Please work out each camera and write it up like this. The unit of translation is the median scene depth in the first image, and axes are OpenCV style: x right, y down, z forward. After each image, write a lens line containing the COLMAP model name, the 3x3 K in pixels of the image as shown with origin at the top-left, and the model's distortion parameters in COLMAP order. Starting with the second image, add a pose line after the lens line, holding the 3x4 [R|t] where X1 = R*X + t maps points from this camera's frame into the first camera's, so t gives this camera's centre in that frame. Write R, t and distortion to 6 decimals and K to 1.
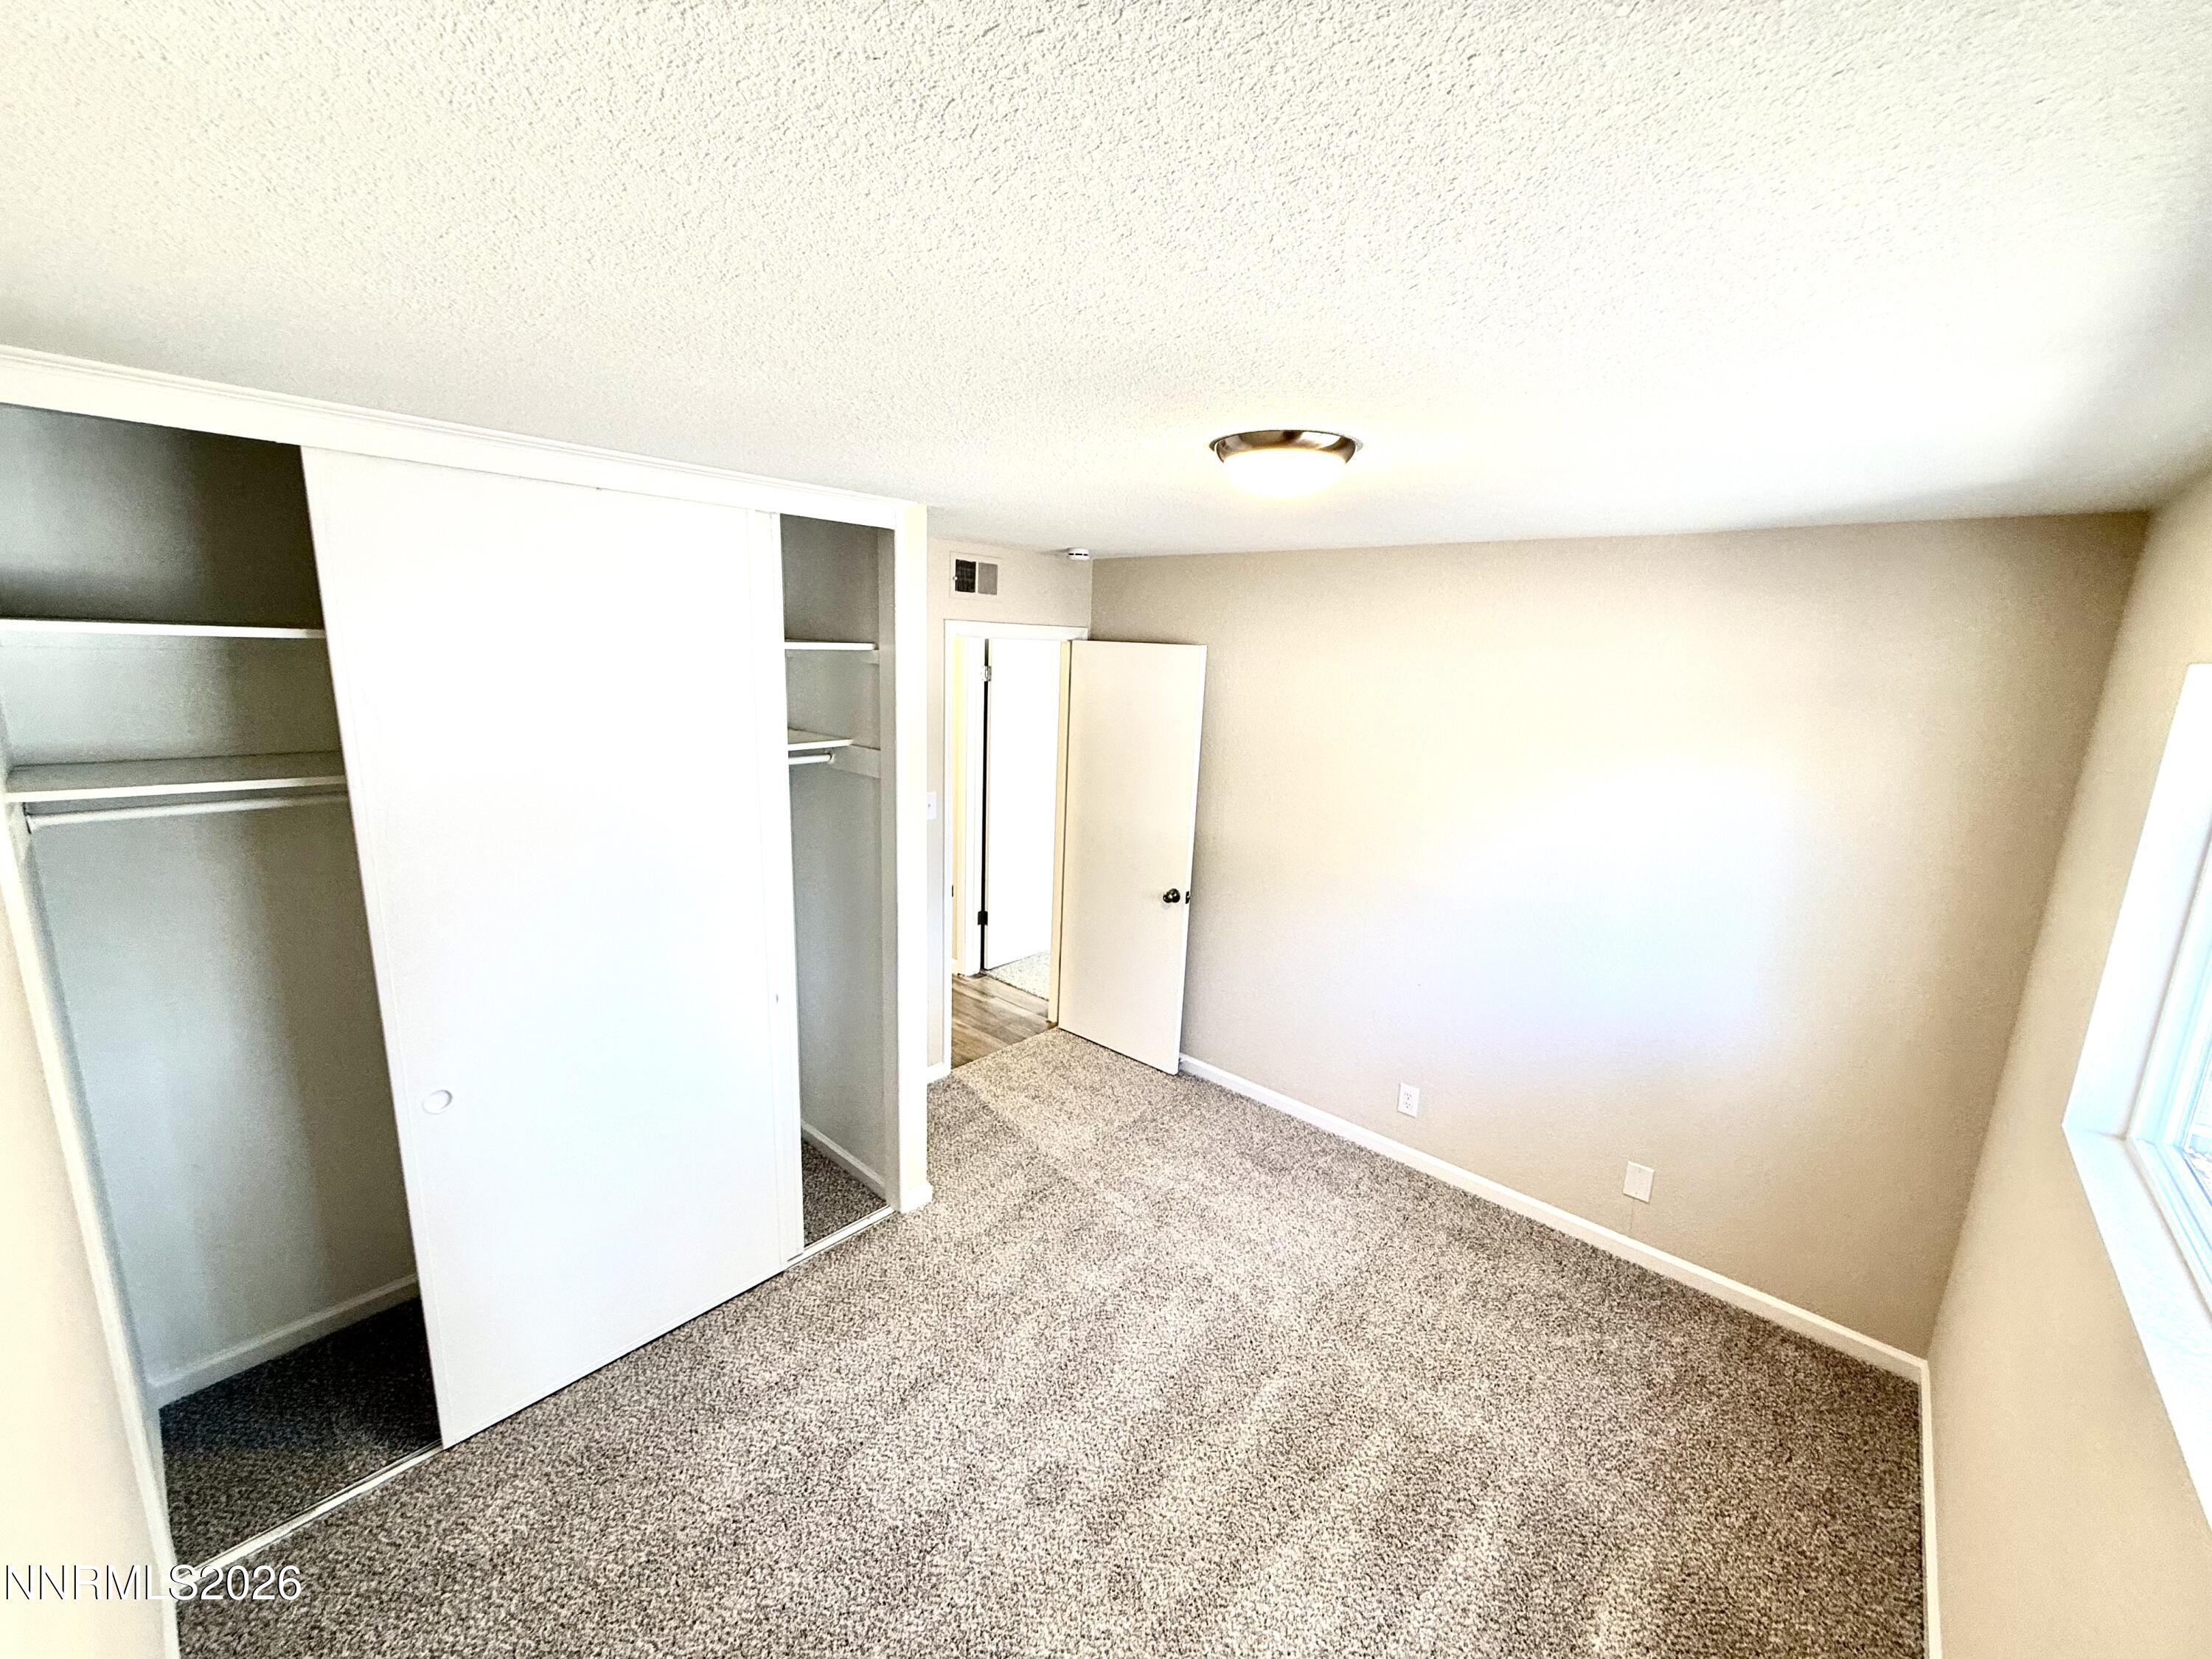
lens RADIAL K [[882.8, 0, 1102.8], [0, 882.8, 825.5], [0, 0, 1]] dist [-0.000246, 0.000459]
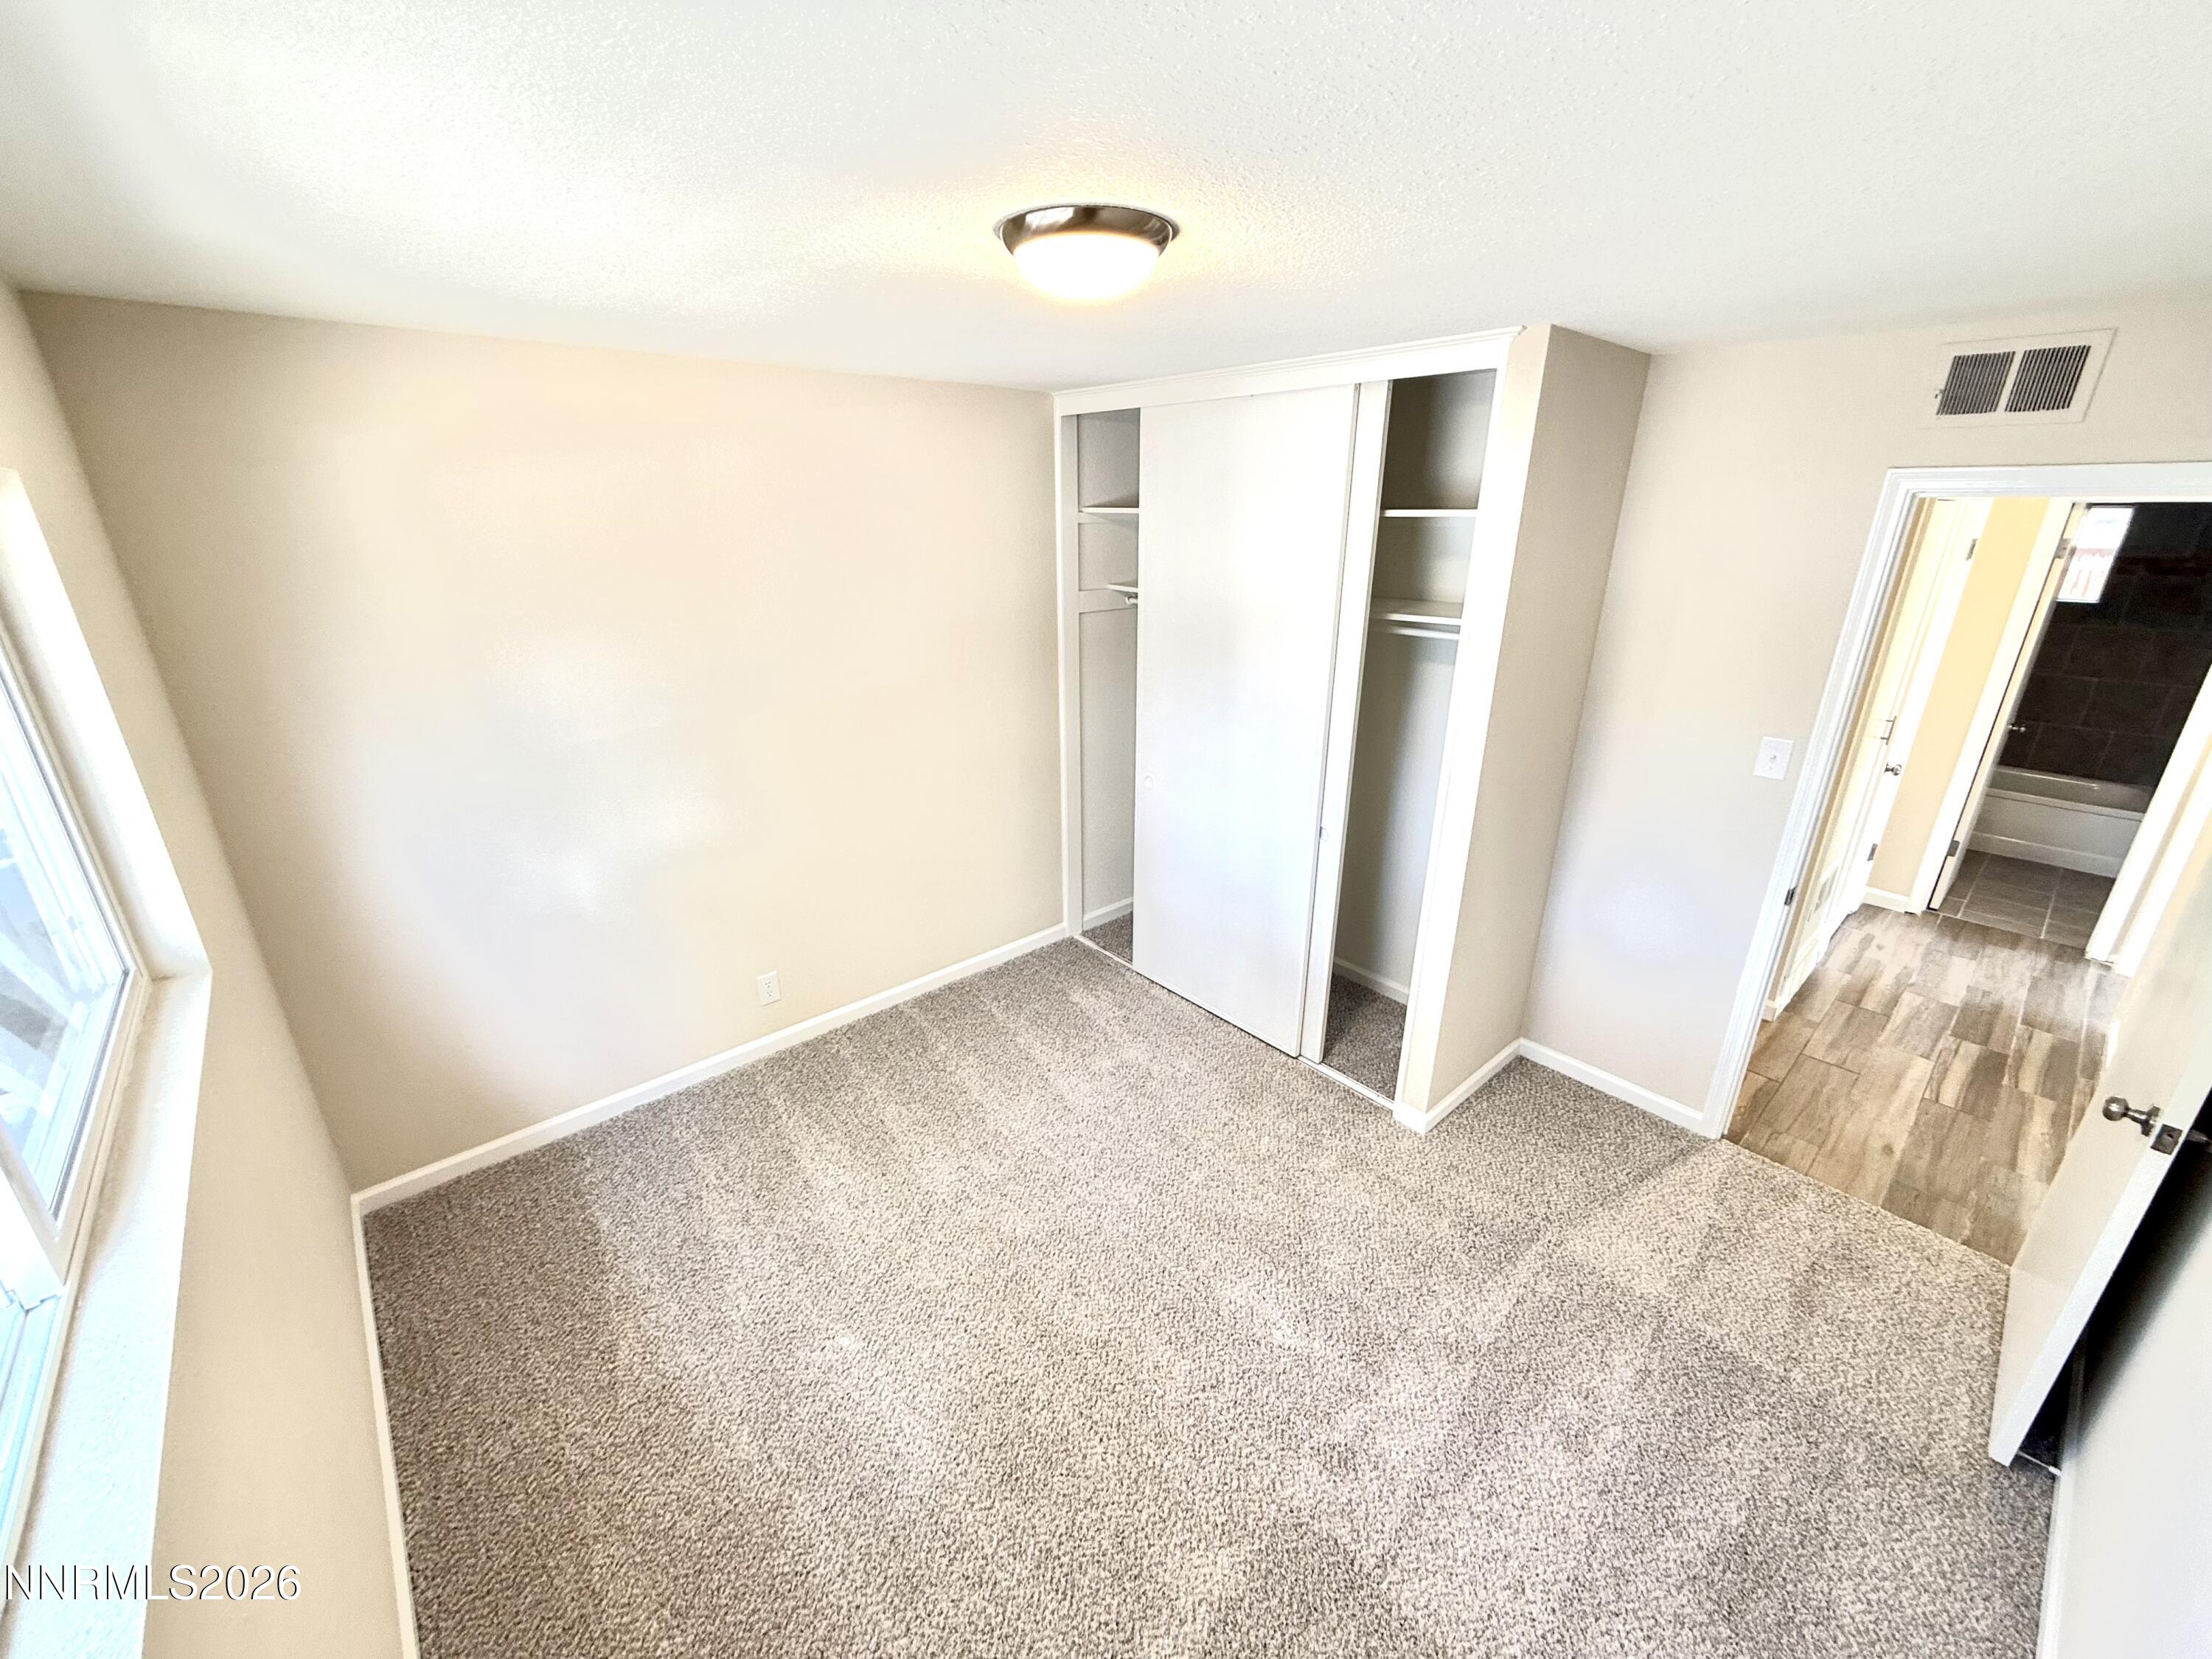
lens RADIAL K [[882.8, 0, 1096.9], [0, 882.8, 828.1], [0, 0, 1]] dist [-0.000246, 0.000459]
pose [[-0.112821, 0.313085, -0.943000, 0.553126], [-0.202115, 0.921986, 0.330289, -0.098083], [0.972842, 0.227858, -0.040740, 0.567524]]
